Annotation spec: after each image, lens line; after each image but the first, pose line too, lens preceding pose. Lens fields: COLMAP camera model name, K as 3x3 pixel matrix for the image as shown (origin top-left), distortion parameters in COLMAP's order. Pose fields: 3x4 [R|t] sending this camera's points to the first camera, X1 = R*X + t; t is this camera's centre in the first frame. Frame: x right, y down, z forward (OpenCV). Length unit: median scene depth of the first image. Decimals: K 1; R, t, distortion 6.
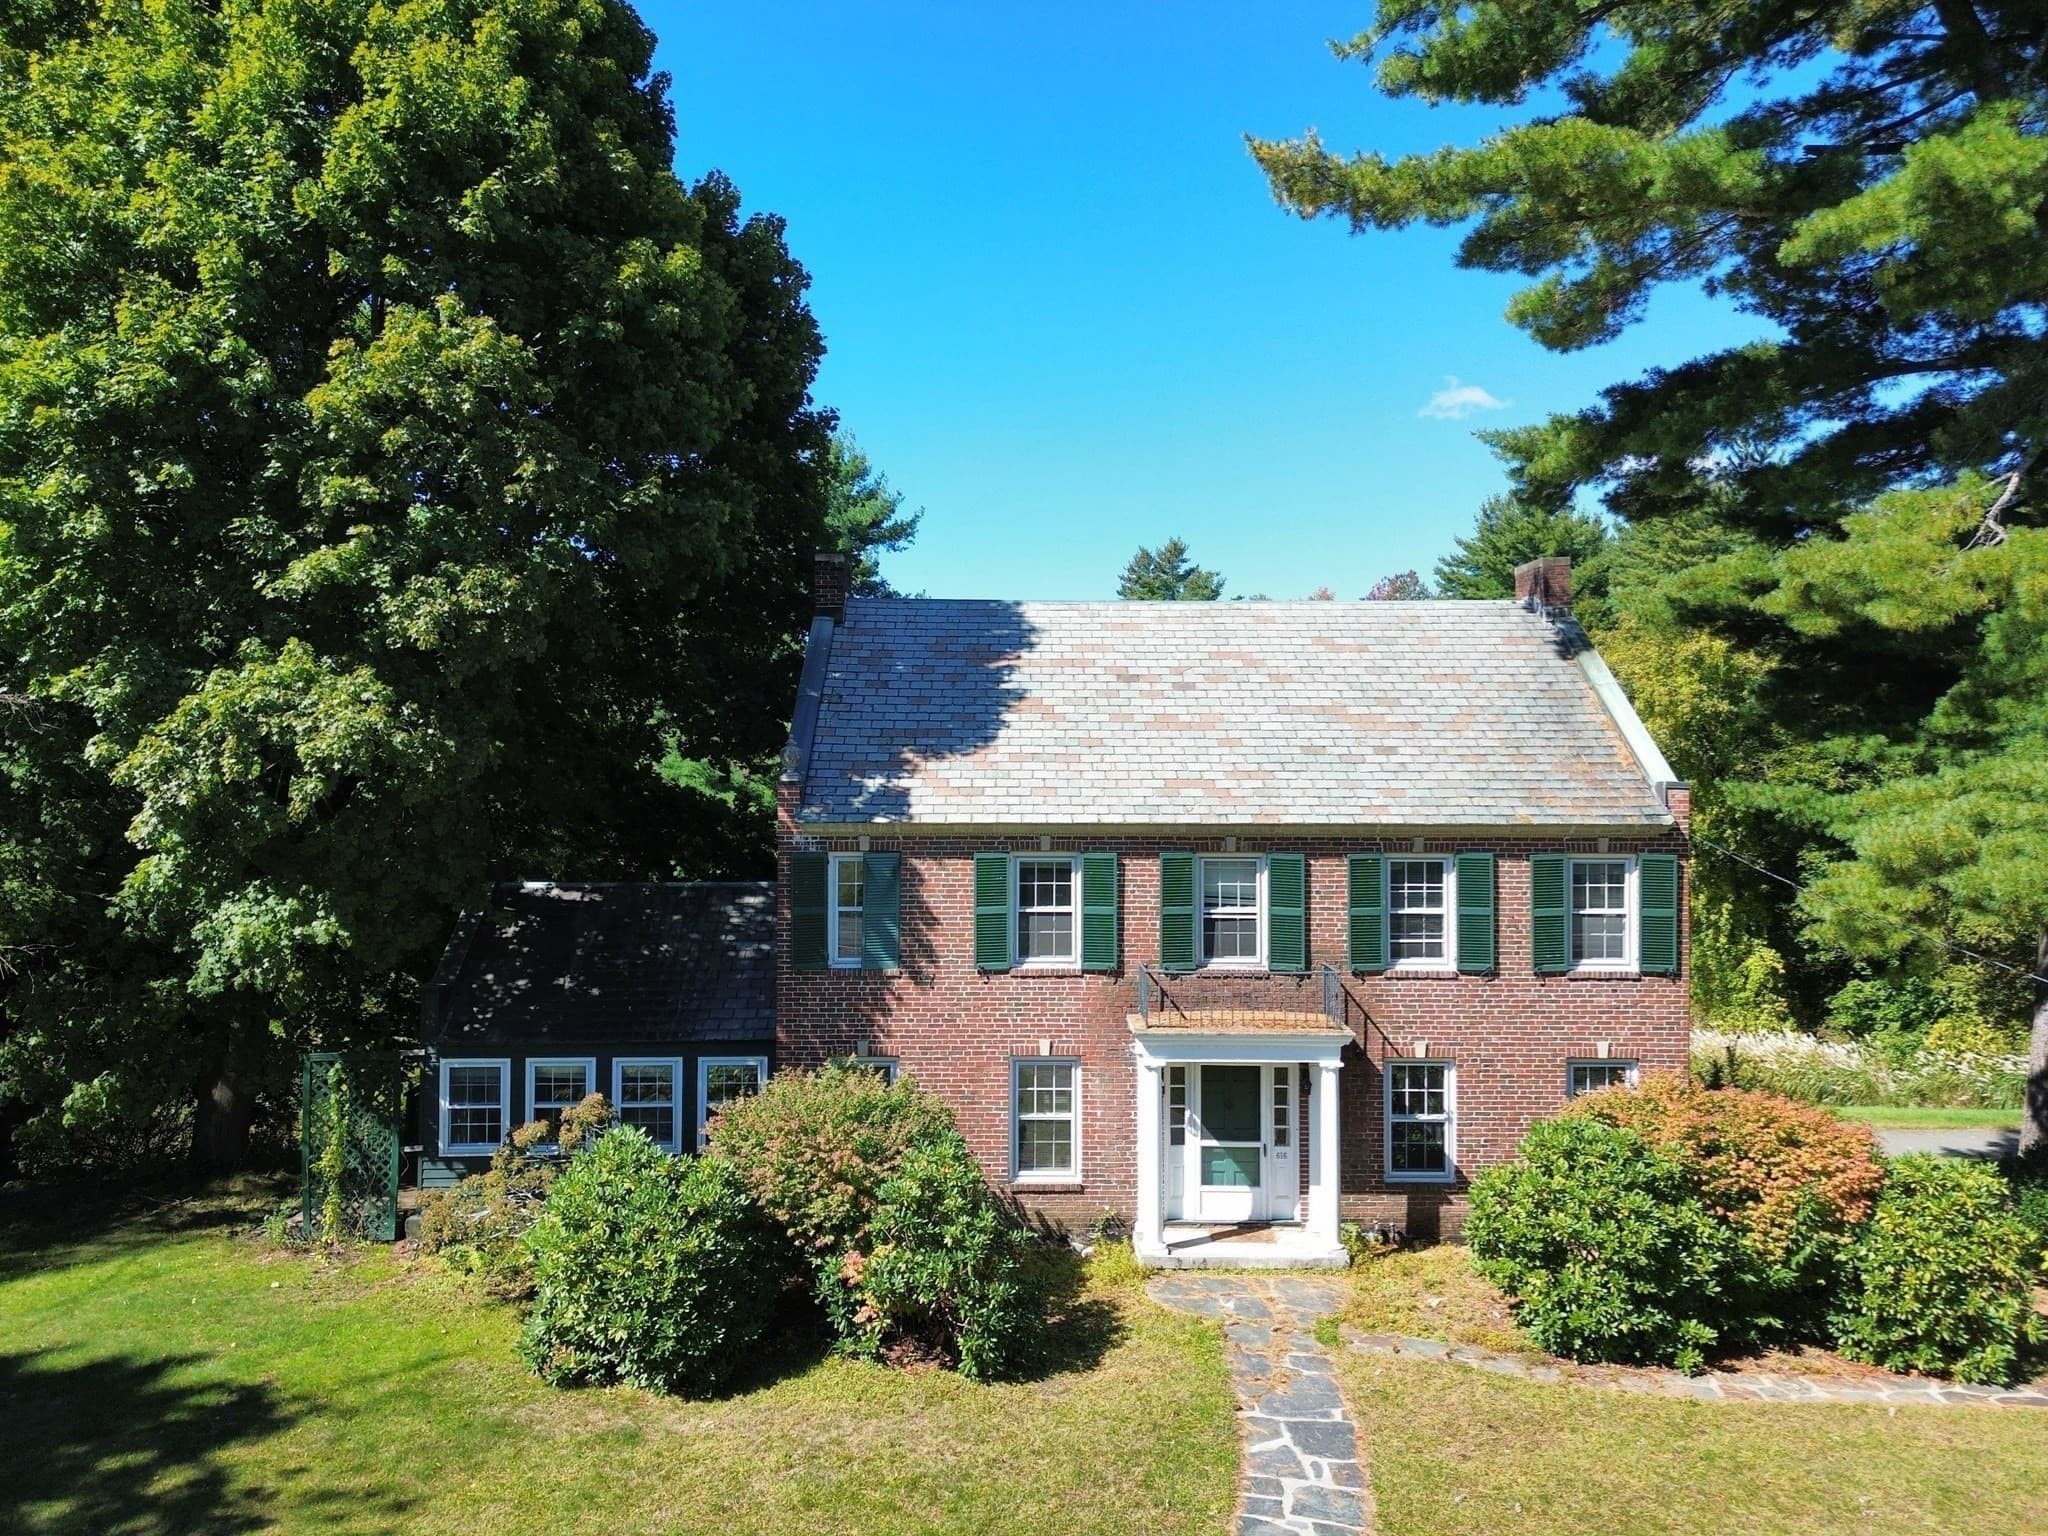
lens RADIAL K [[1422.8, 0, 1024.0], [0, 1422.8, 768.0], [0, 0, 1]] dist [0.085181, -0.075290]
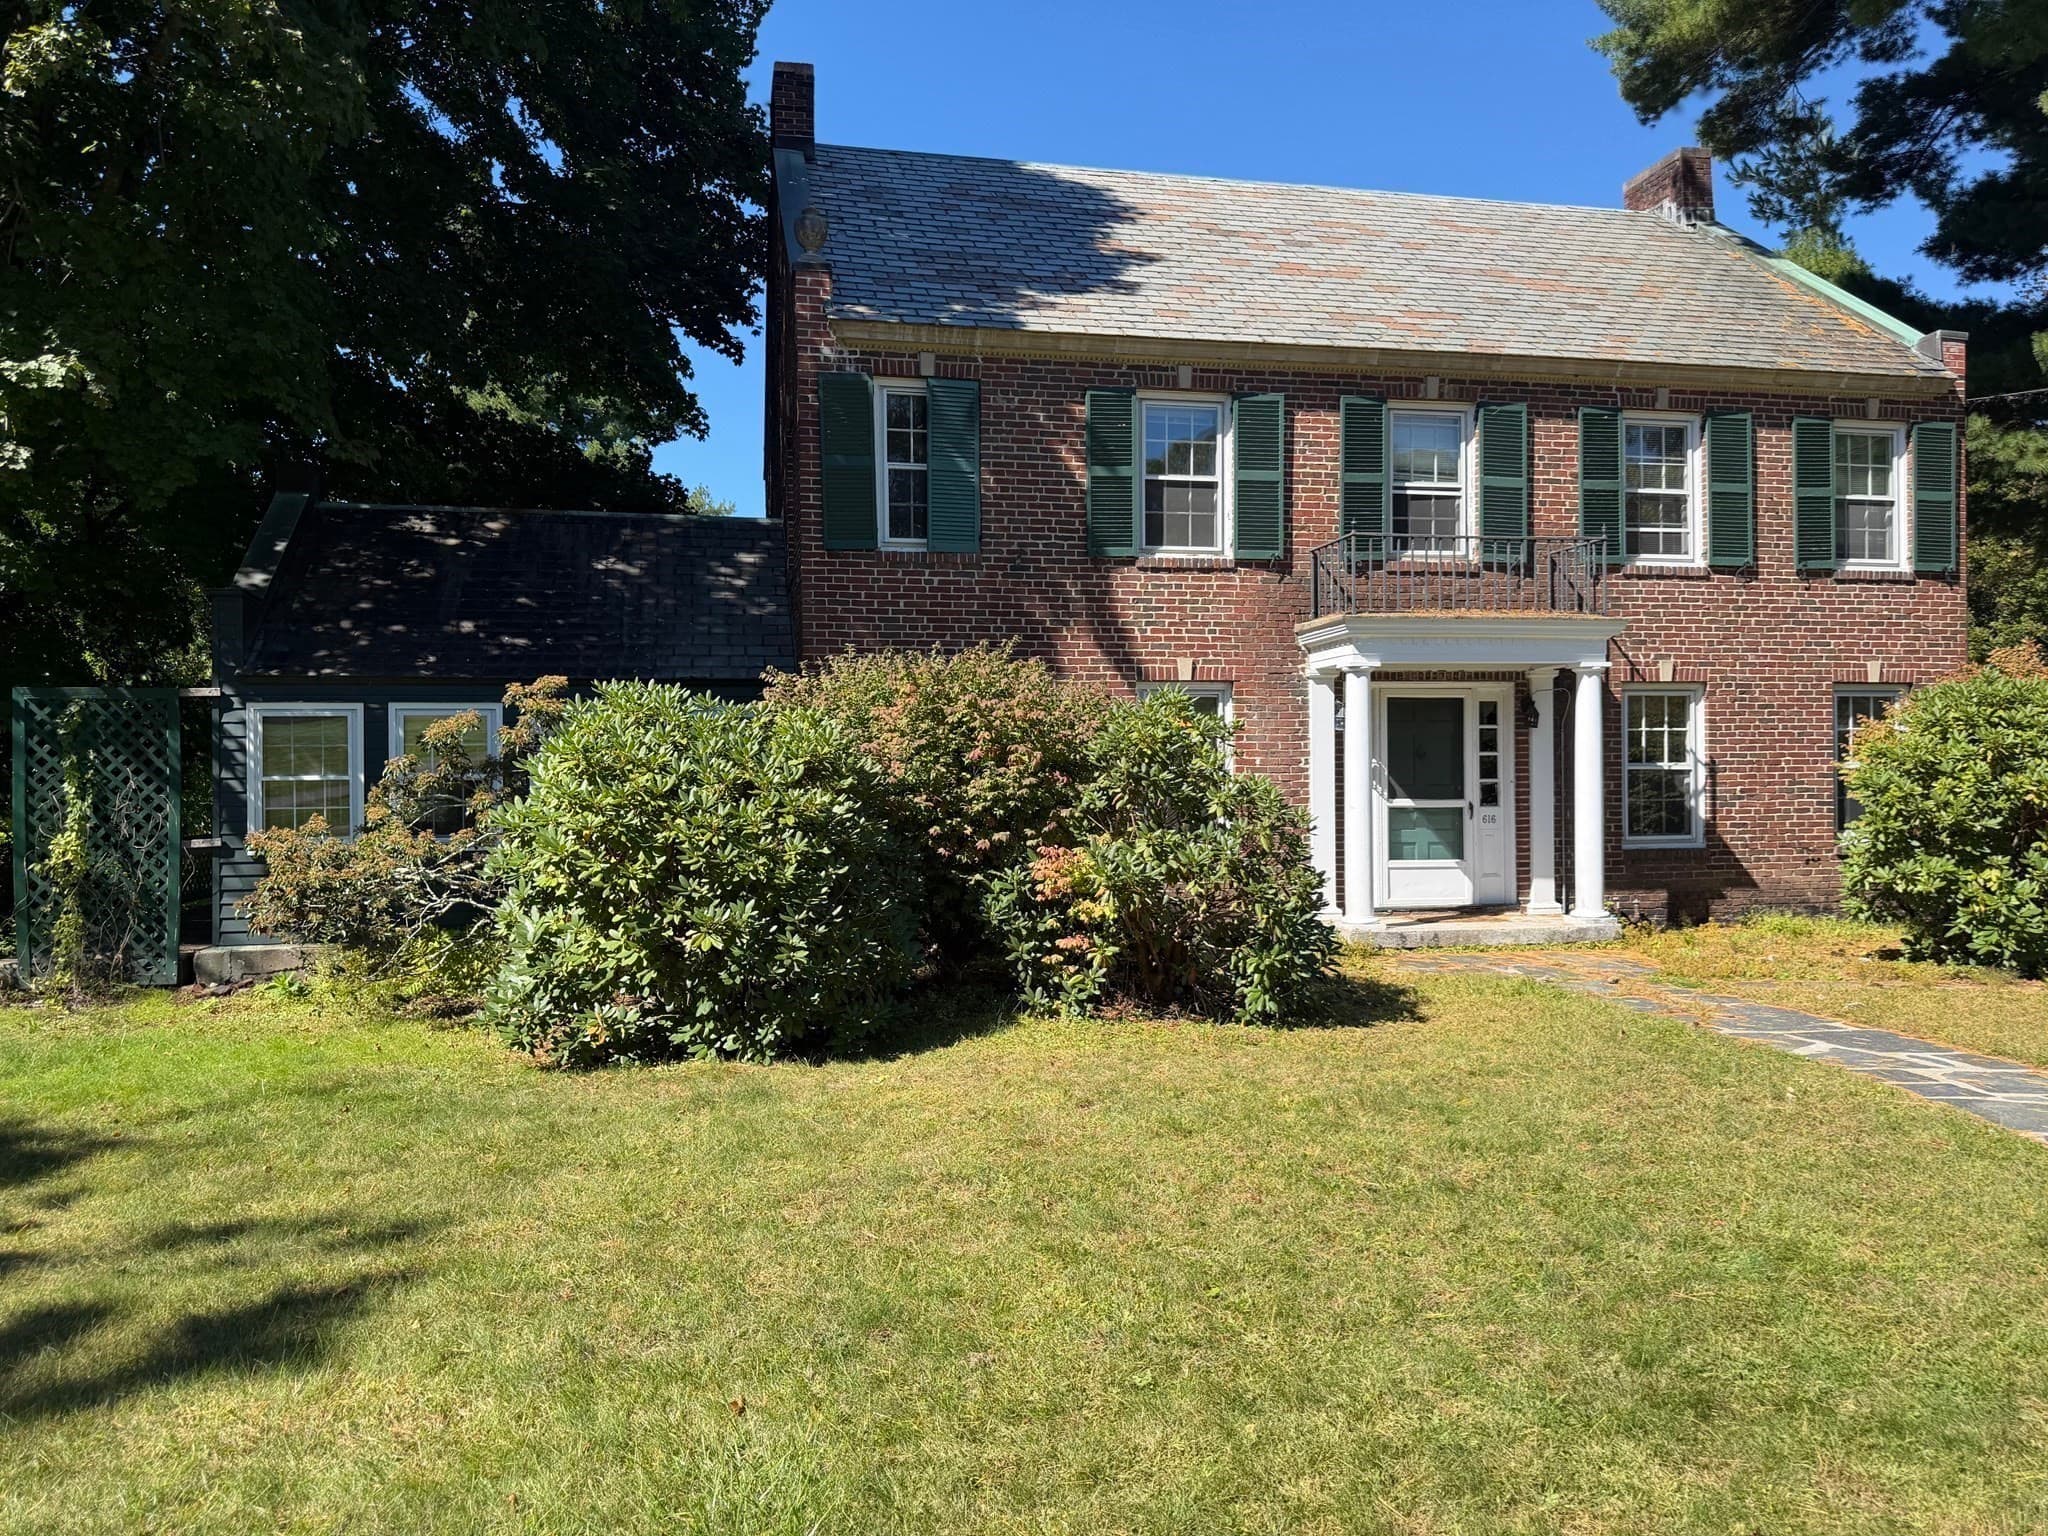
lens RADIAL K [[1429.5, 0, 1025.0], [0, 1429.5, 776.7], [0, 0, 1]] dist [0.073123, -0.082730]
pose [[0.981399, -0.010180, 0.191710, -0.199425], [0.009951, 0.999948, 0.002156, 0.246360], [-0.191722, -0.000208, 0.981449, 0.320277]]
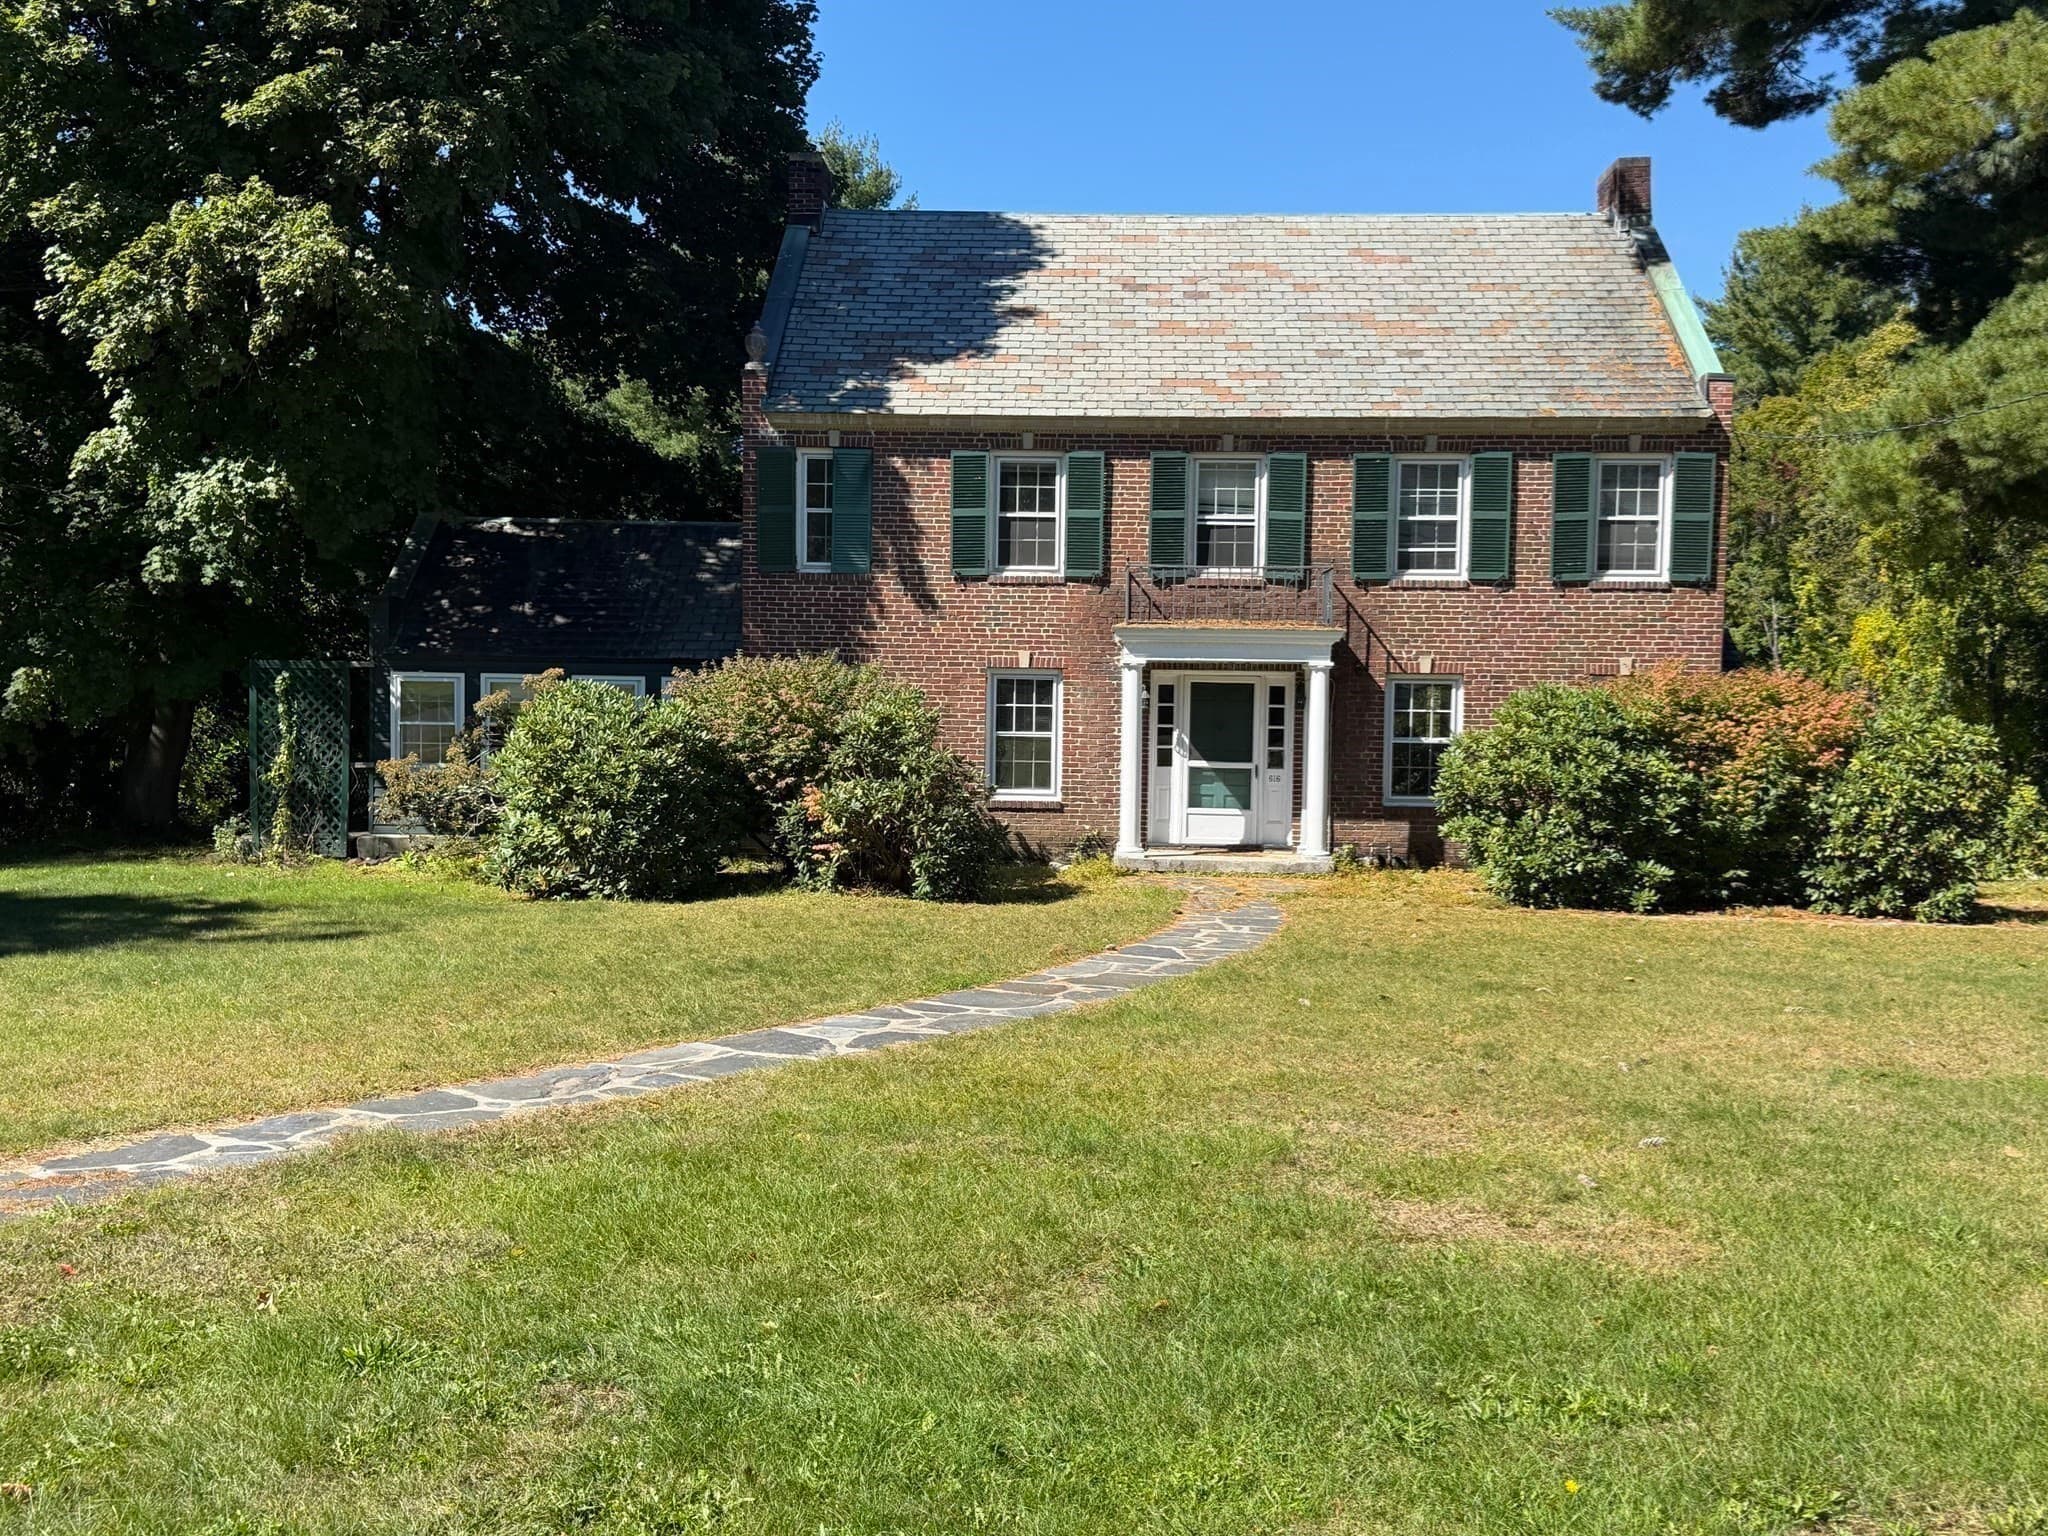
lens RADIAL K [[1999.0, 0, 1017.5], [0, 1999.0, 770.5], [0, 0, 1]] dist [0.174703, -0.277546]
pose [[0.998553, 0.015823, -0.051393, 0.079067], [-0.013516, 0.998899, 0.044928, 0.209611], [0.052047, -0.044168, 0.997667, -0.323711]]
